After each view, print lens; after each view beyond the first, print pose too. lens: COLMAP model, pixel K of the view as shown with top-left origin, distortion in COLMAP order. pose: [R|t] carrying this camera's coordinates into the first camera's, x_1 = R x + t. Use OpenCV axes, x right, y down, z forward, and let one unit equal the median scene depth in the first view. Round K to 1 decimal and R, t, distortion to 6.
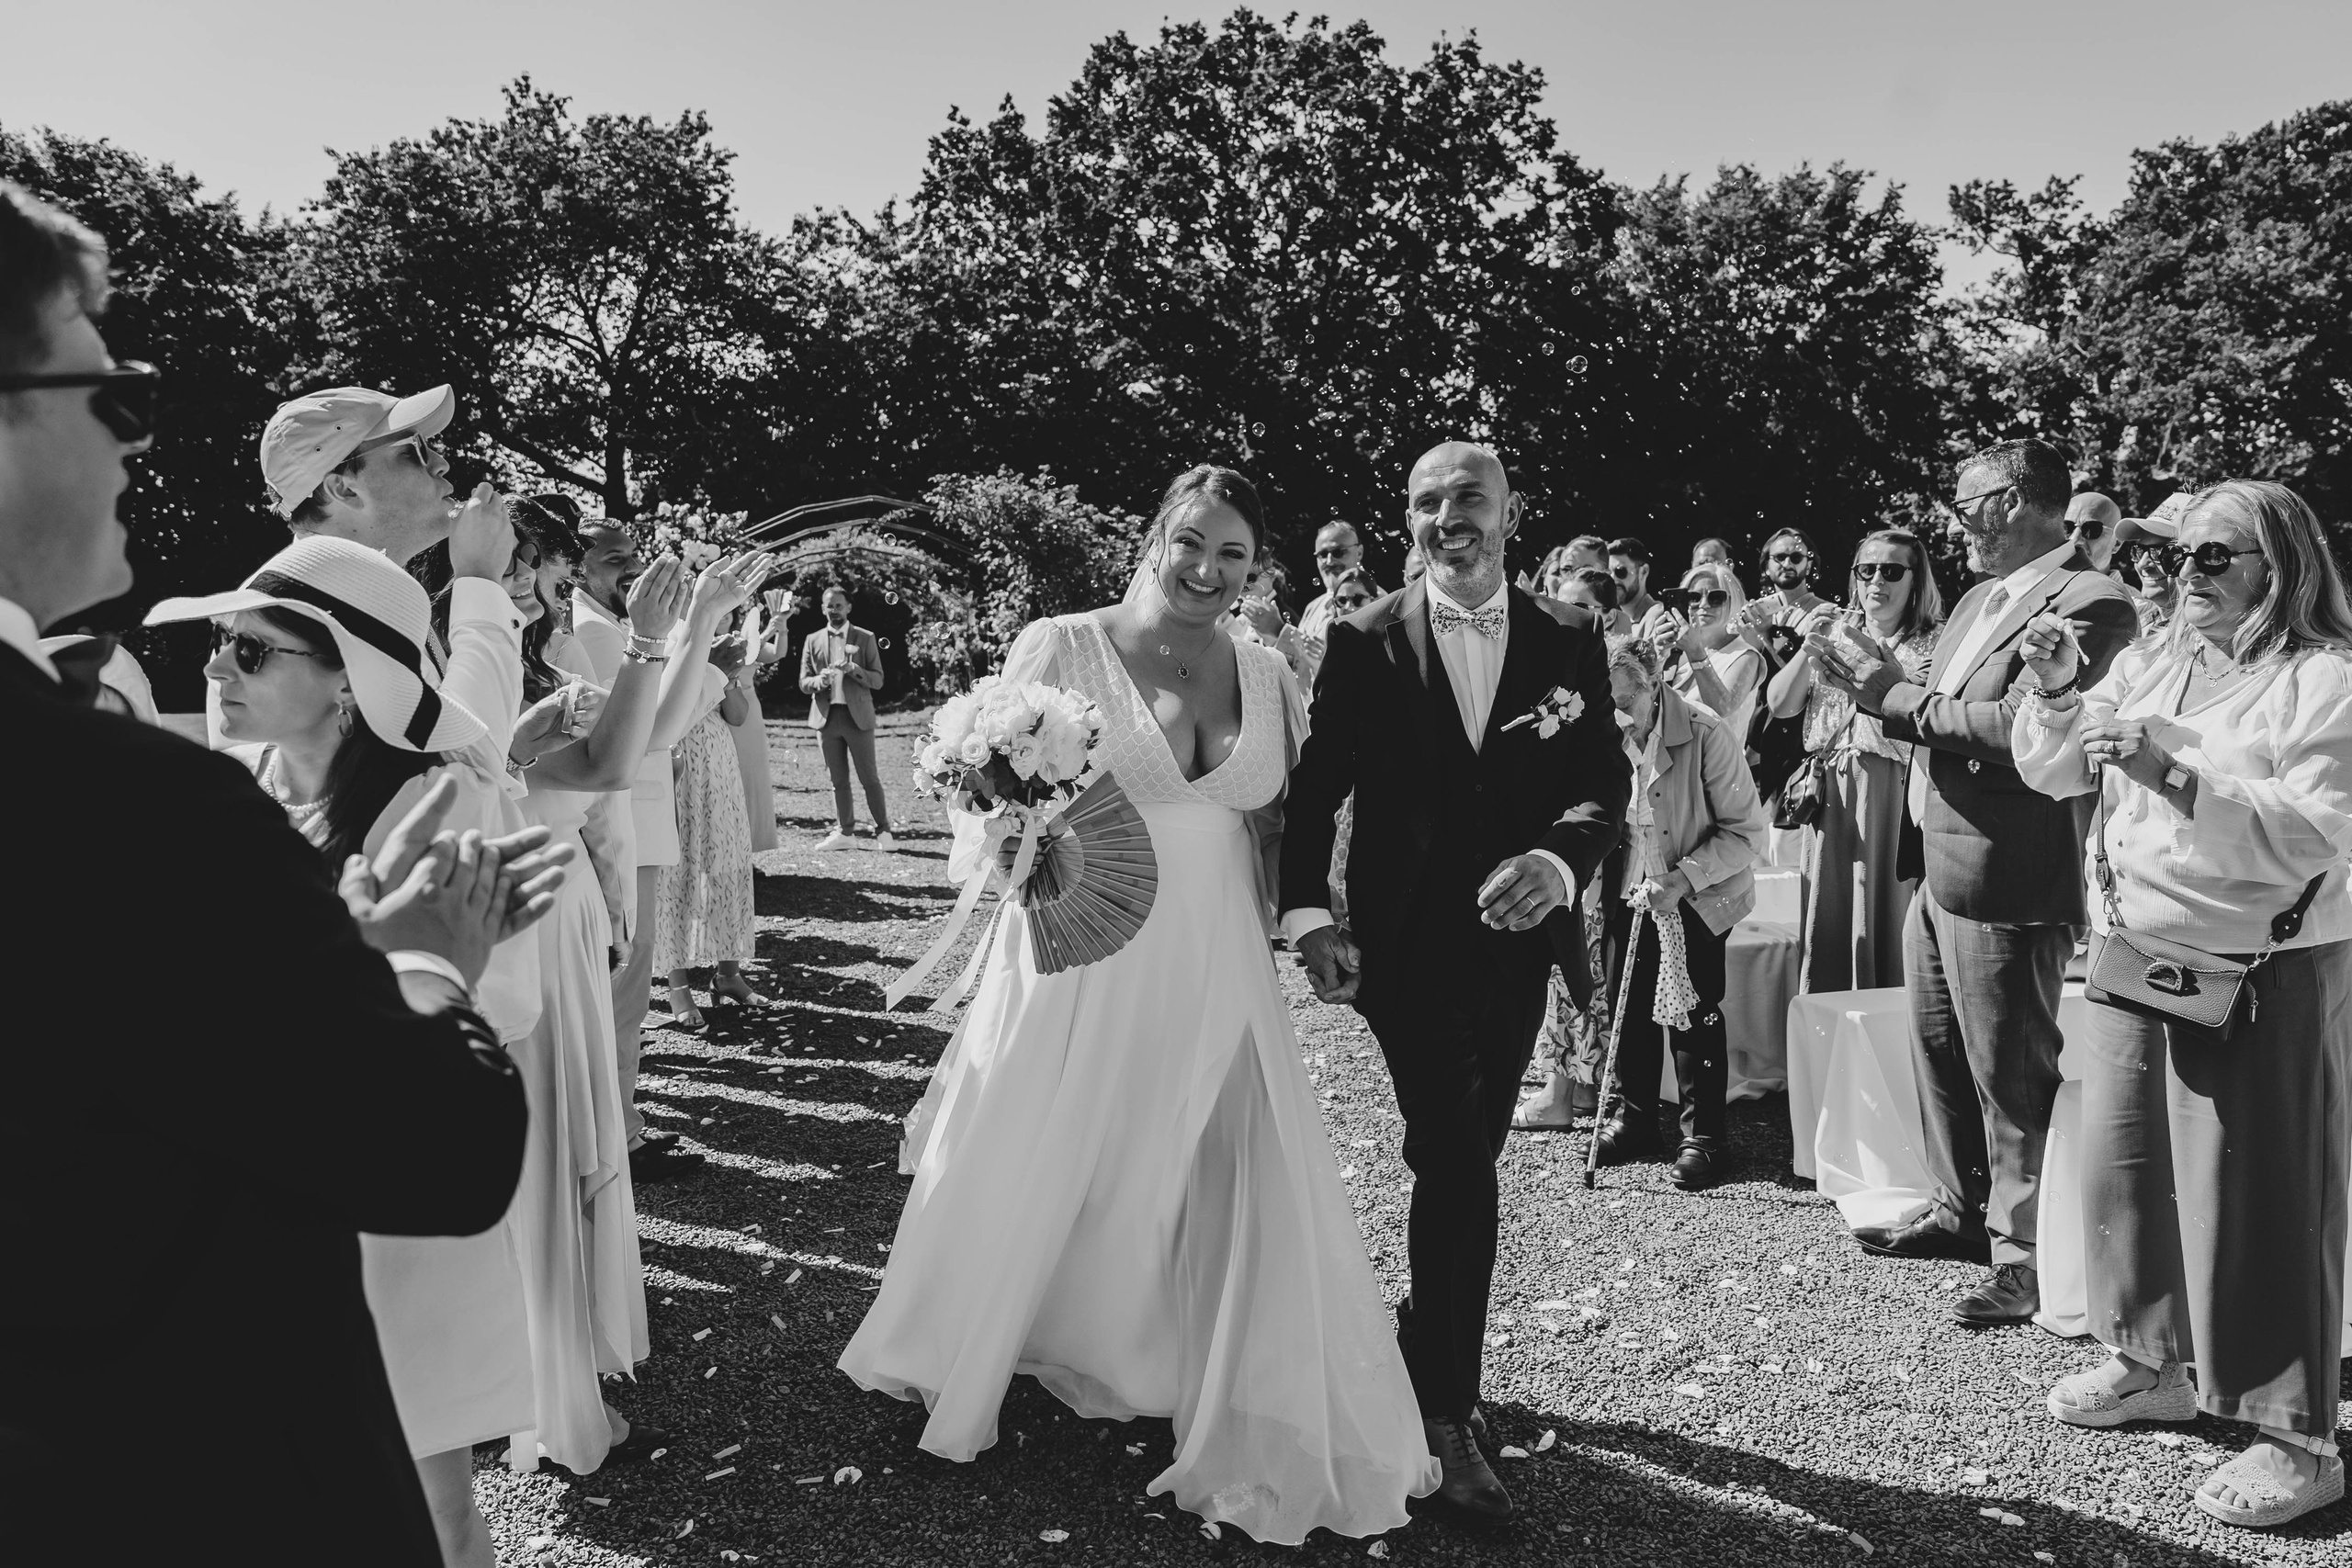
lens RADIAL K [[1615.8, 0, 1176.0], [0, 1615.8, 784.0], [0, 0, 1]] dist [0.002175, 0.000349]
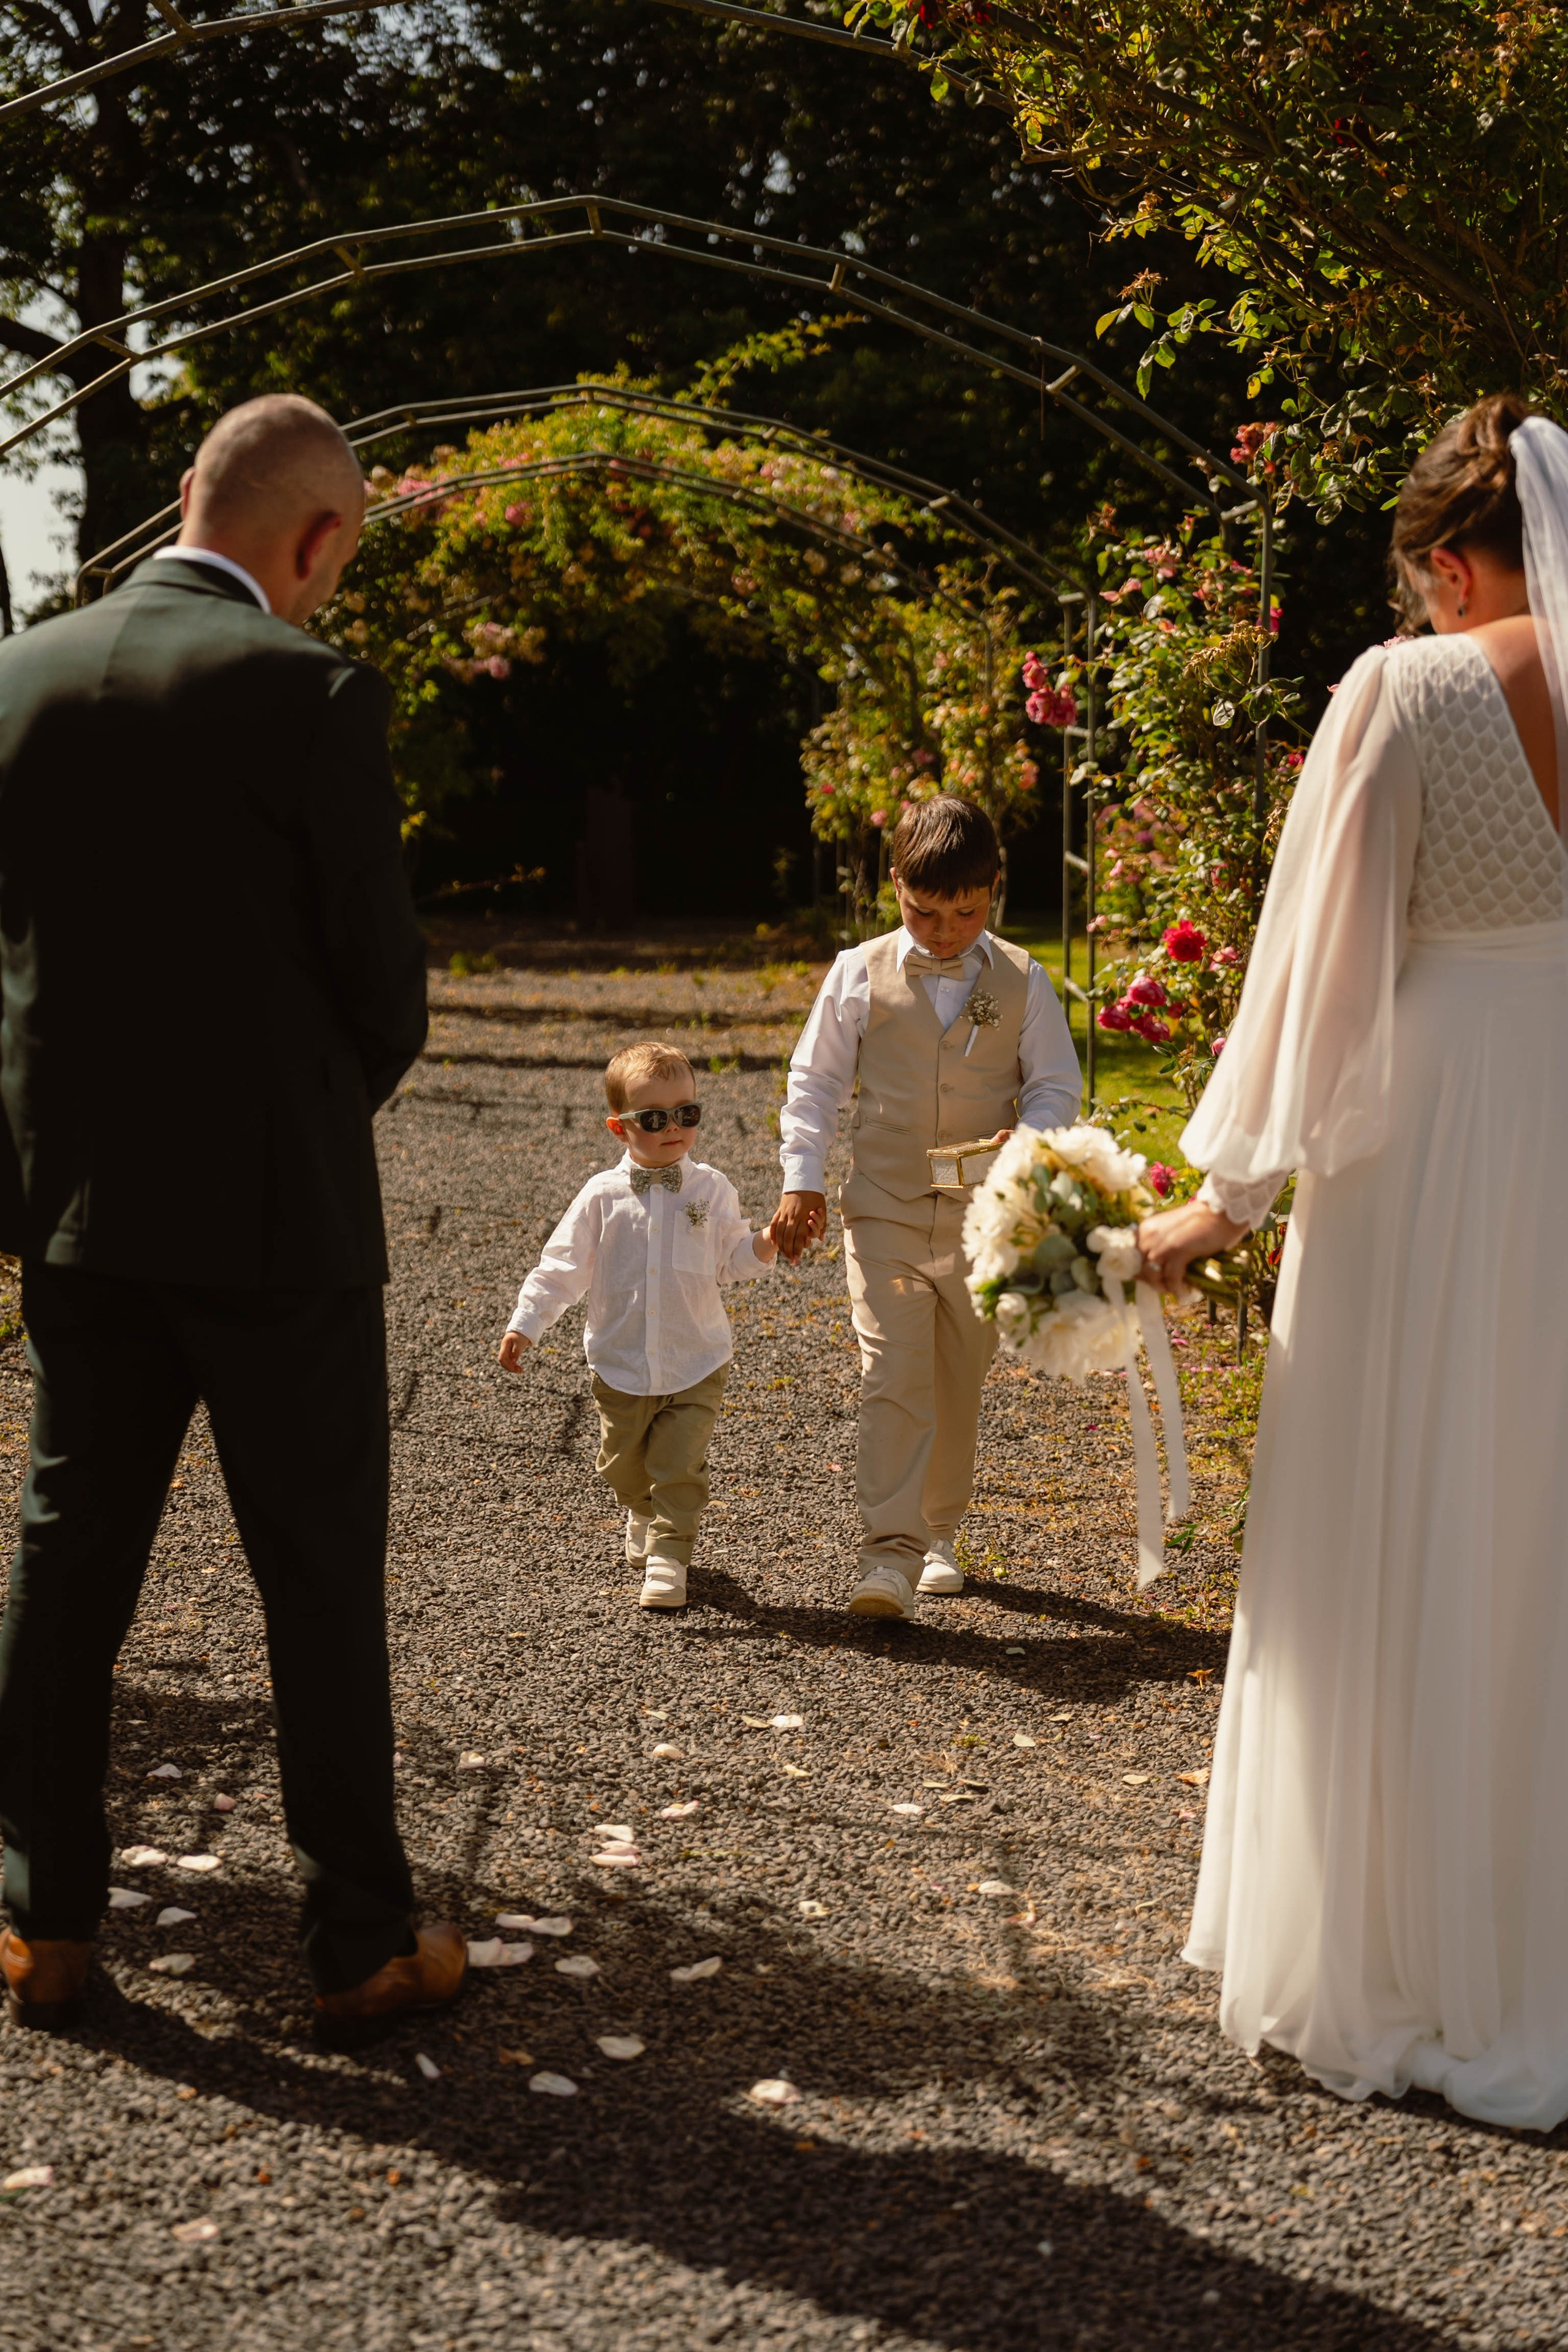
lens RADIAL K [[3459.0, 0, 784.0], [0, 3459.0, 1176.0], [0, 0, 1]] dist [0.018853, 0.053035]
pose [[0.983616, 0.034185, -0.177005, -0.048294], [-0.028958, 0.999067, 0.032028, -0.029901], [0.177935, -0.026378, 0.983689, 0.348764]]
